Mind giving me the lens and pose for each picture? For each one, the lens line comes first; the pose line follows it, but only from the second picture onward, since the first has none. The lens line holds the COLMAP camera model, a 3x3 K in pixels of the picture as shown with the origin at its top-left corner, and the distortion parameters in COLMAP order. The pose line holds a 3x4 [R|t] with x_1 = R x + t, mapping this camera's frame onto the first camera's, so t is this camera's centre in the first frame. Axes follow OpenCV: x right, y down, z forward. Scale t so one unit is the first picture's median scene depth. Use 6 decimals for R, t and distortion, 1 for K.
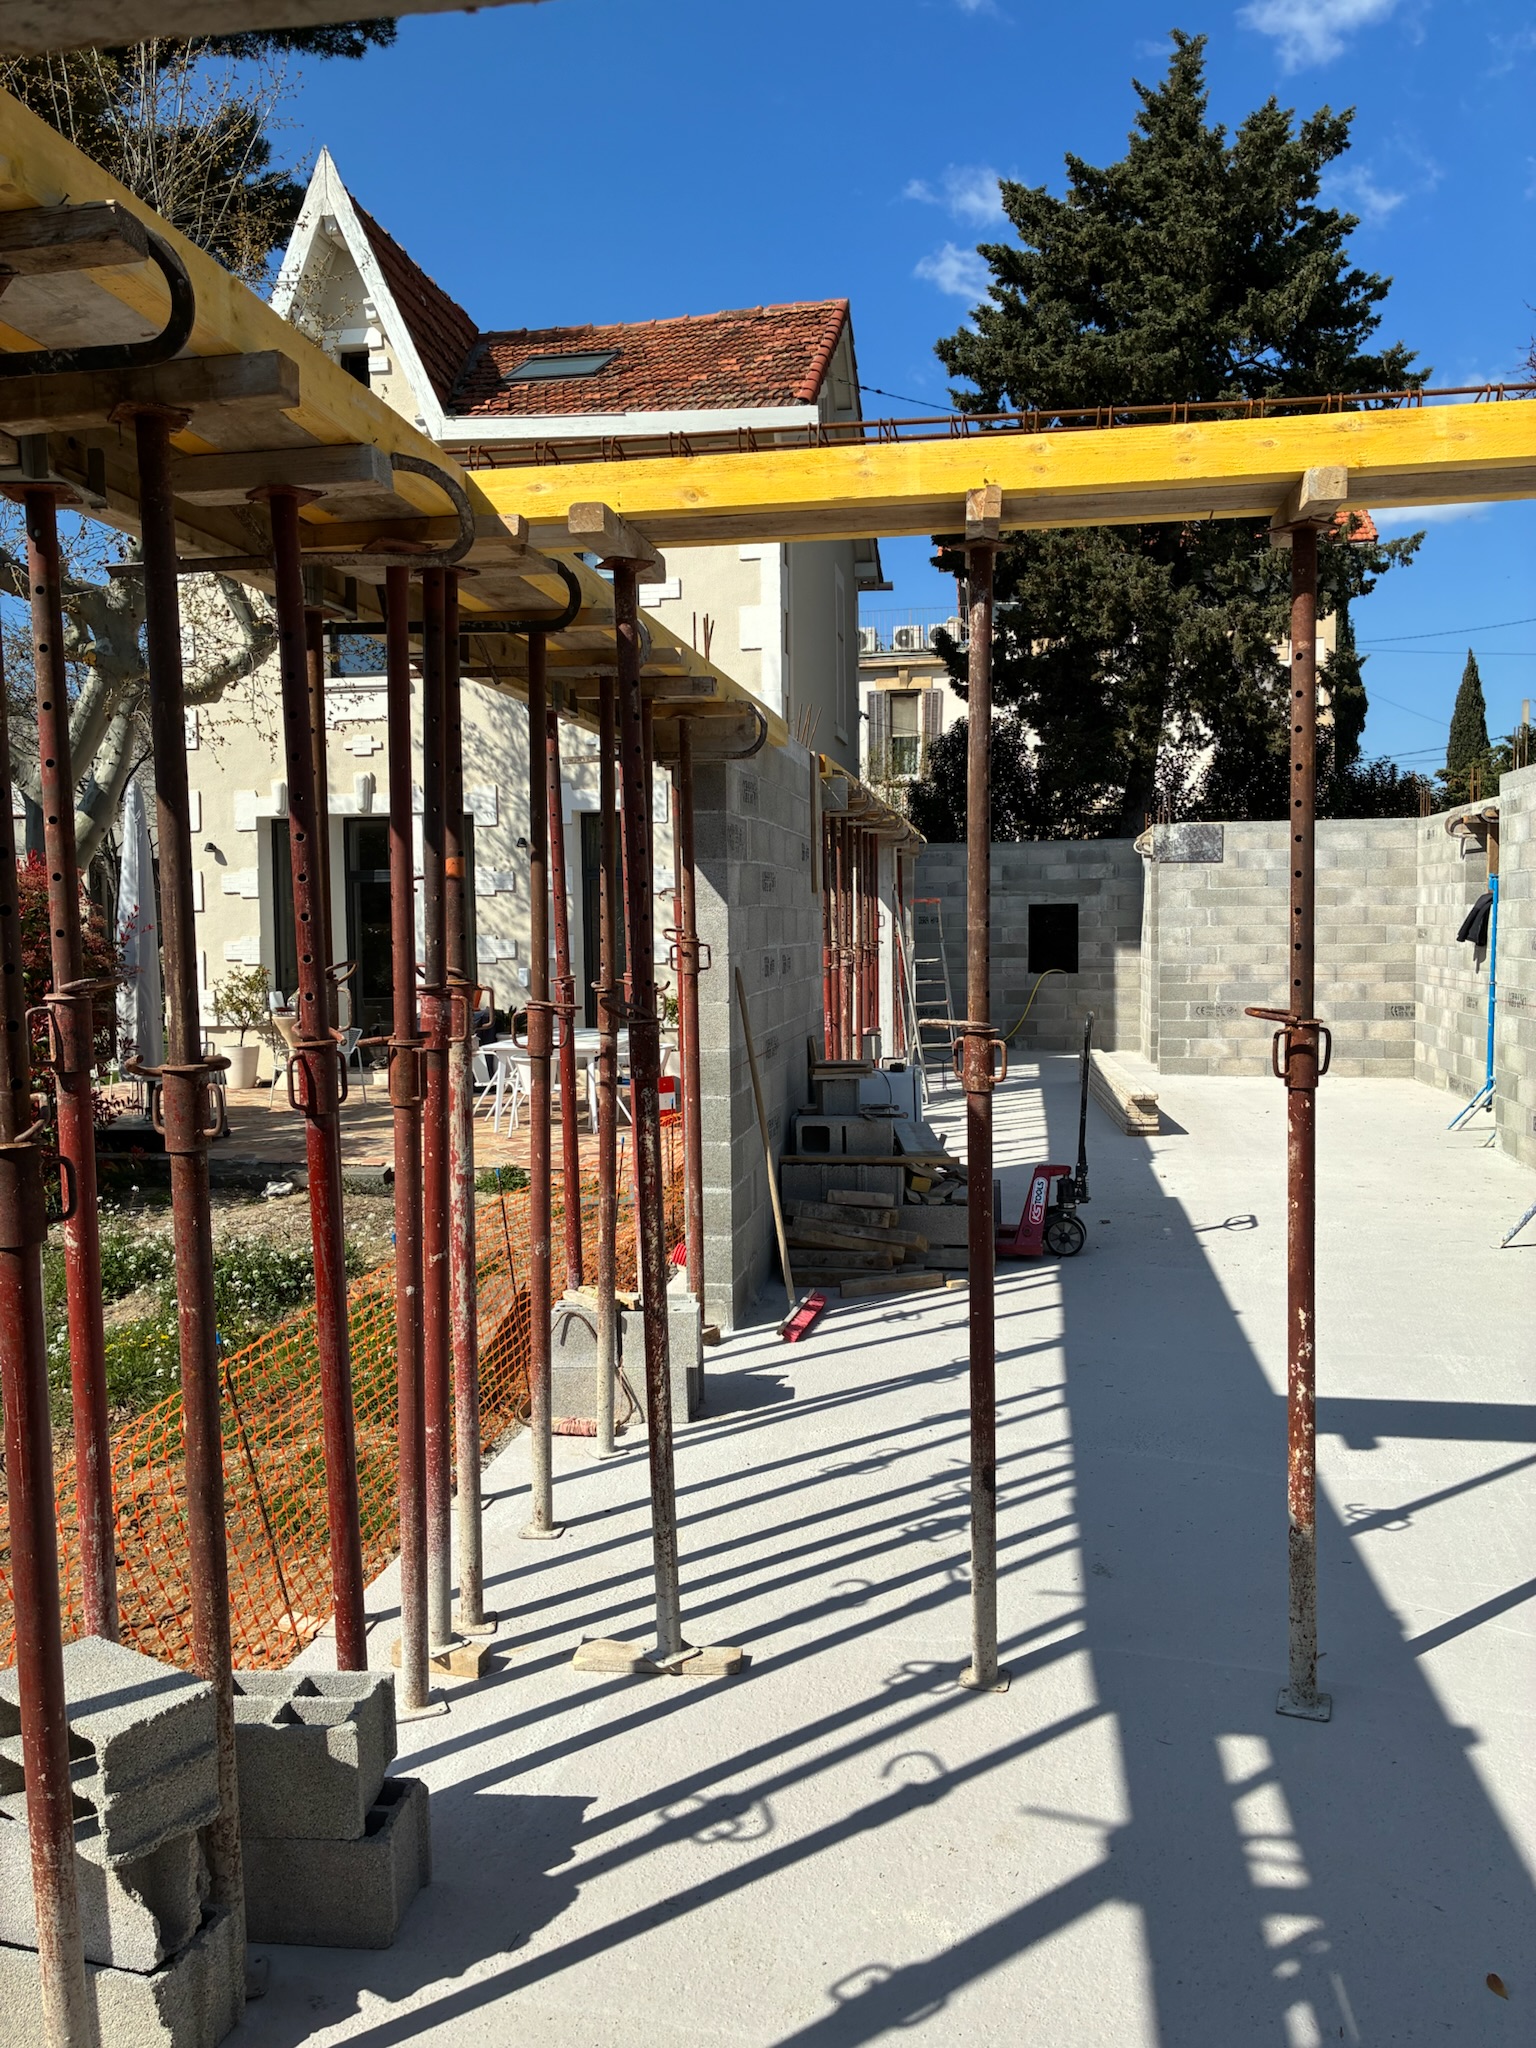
lens RADIAL K [[1545.8, 0, 768.0], [0, 1545.8, 1024.0], [0, 0, 1]] dist [-0.000236, -0.012481]
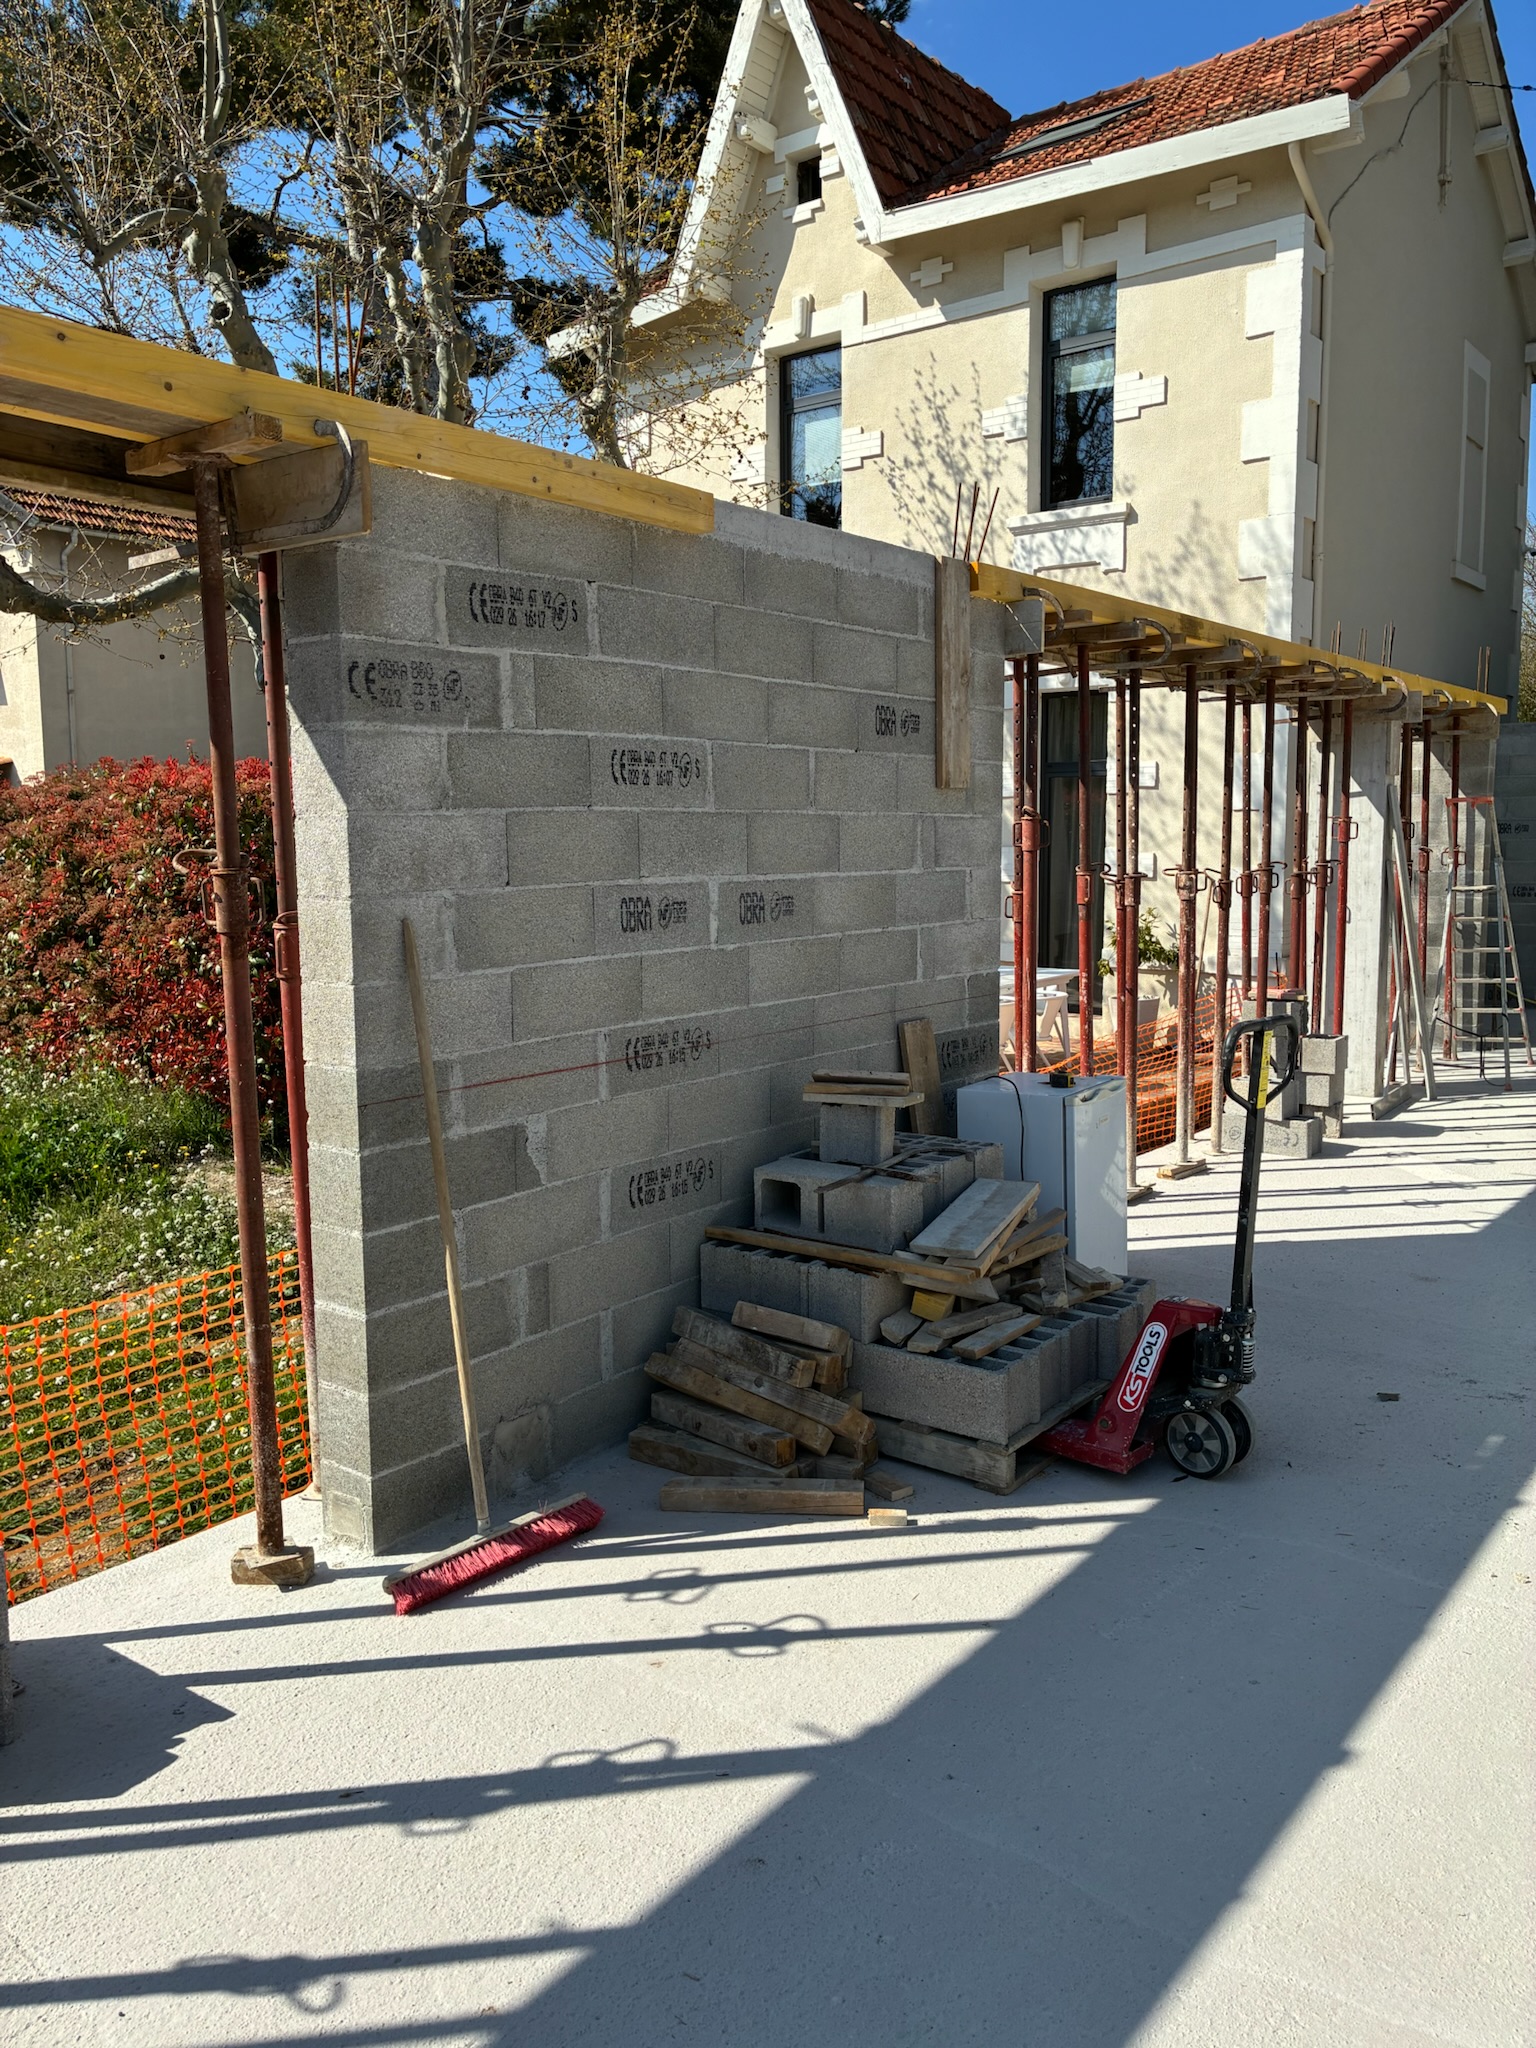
lens RADIAL K [[1545.8, 0, 768.0], [0, 1545.8, 1024.0], [0, 0, 1]] dist [-0.000236, -0.012481]
pose [[0.882431, 0.058139, -0.466836, 0.300605], [-0.030262, 0.997294, 0.066999, -0.033980], [0.469468, -0.044995, 0.881802, 0.476458]]
